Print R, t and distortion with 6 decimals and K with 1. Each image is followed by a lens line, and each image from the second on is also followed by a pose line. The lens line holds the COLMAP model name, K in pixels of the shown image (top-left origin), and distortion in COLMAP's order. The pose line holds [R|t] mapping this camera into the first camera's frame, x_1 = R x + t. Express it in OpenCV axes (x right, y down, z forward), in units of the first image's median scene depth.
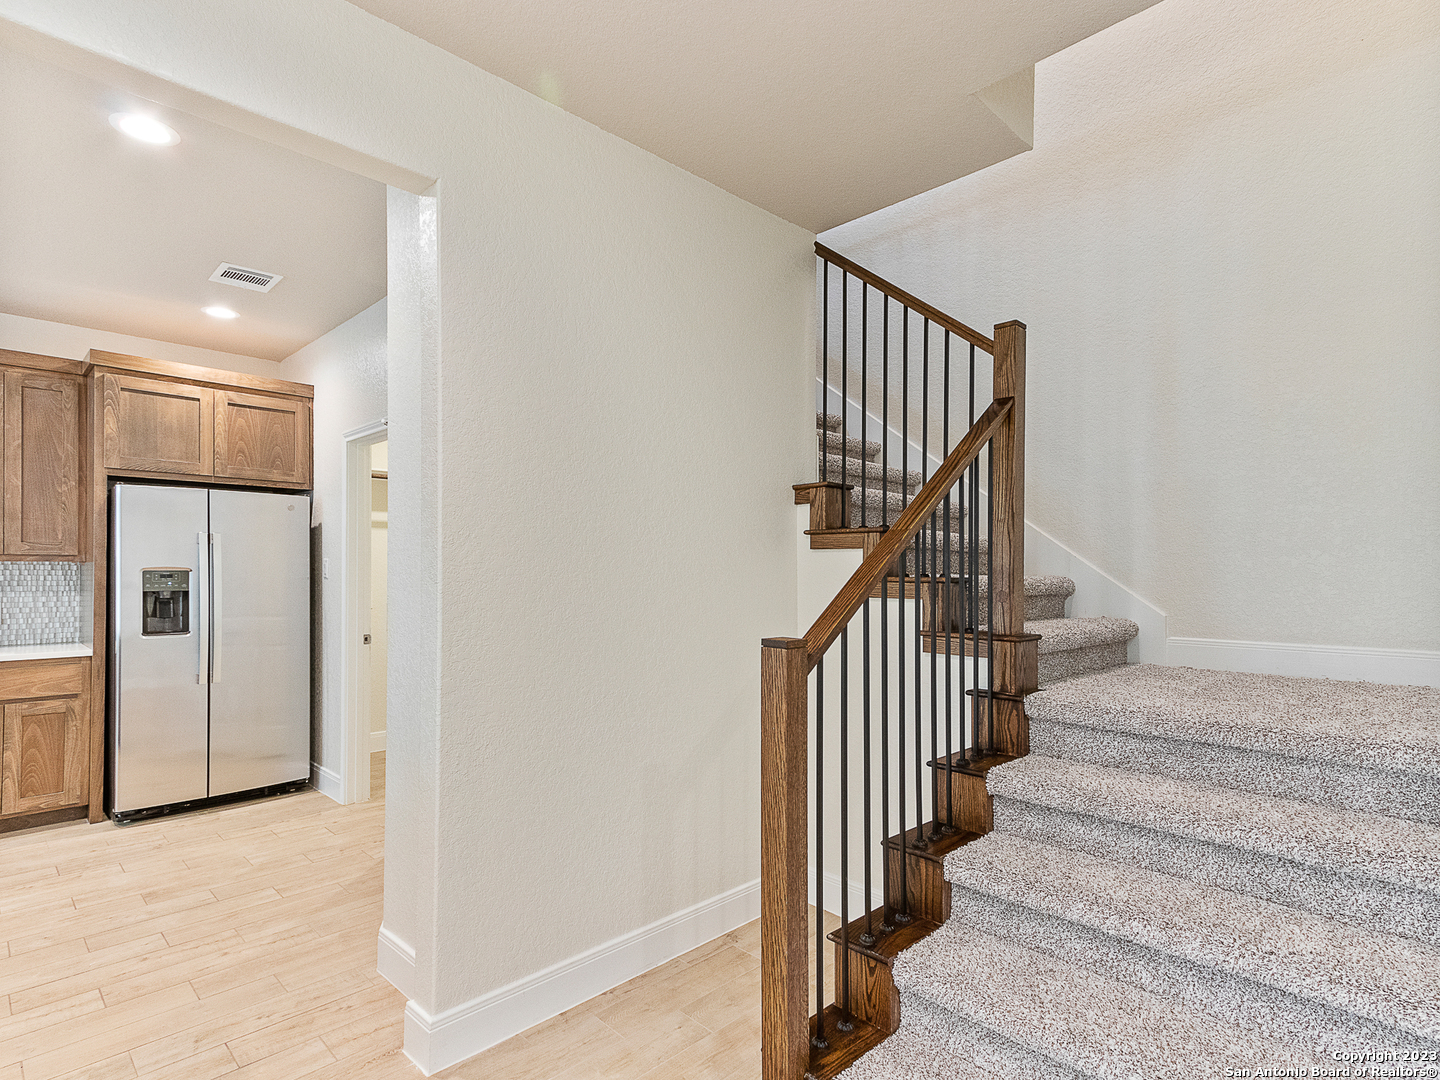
lens RADIAL K [[760.0, 0, 708.5], [0, 760.0, 568.5], [0, 0, 1]] dist [0.019866, -0.001669]
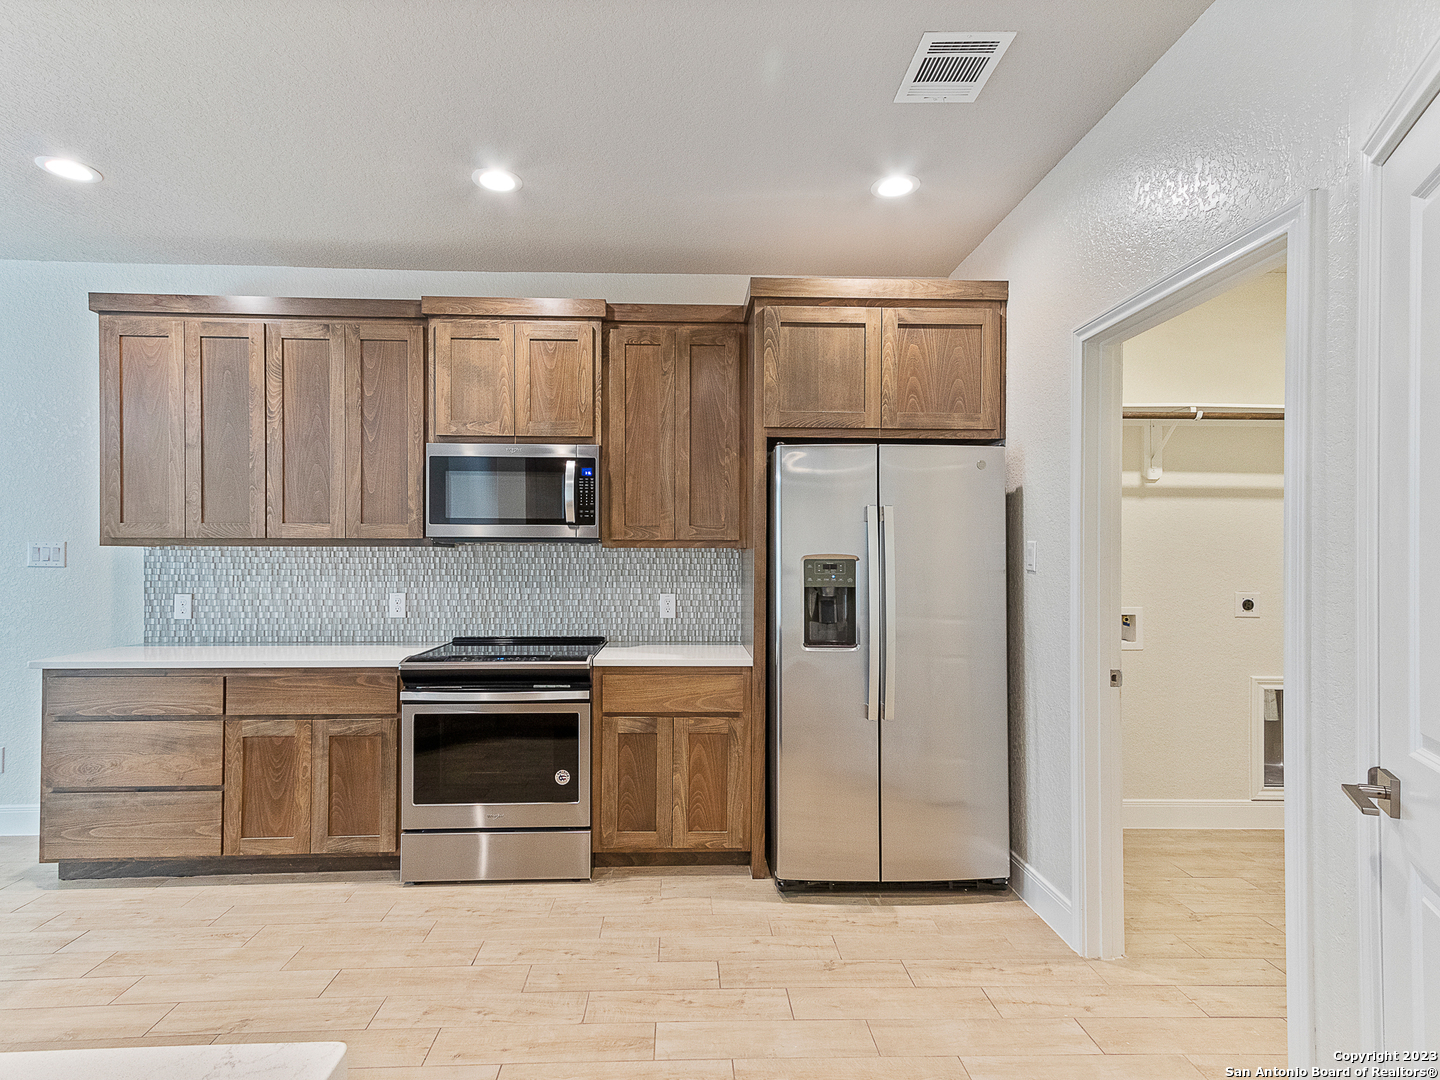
lens RADIAL K [[760.0, 0, 714.4], [0, 760.0, 550.0], [0, 0, 1]] dist [0.019866, -0.001669]
pose [[0.747934, -0.005444, -0.663751, -0.300797], [0.002071, 0.999981, -0.005868, -0.002005], [0.663770, 0.003014, 0.747931, 0.375856]]
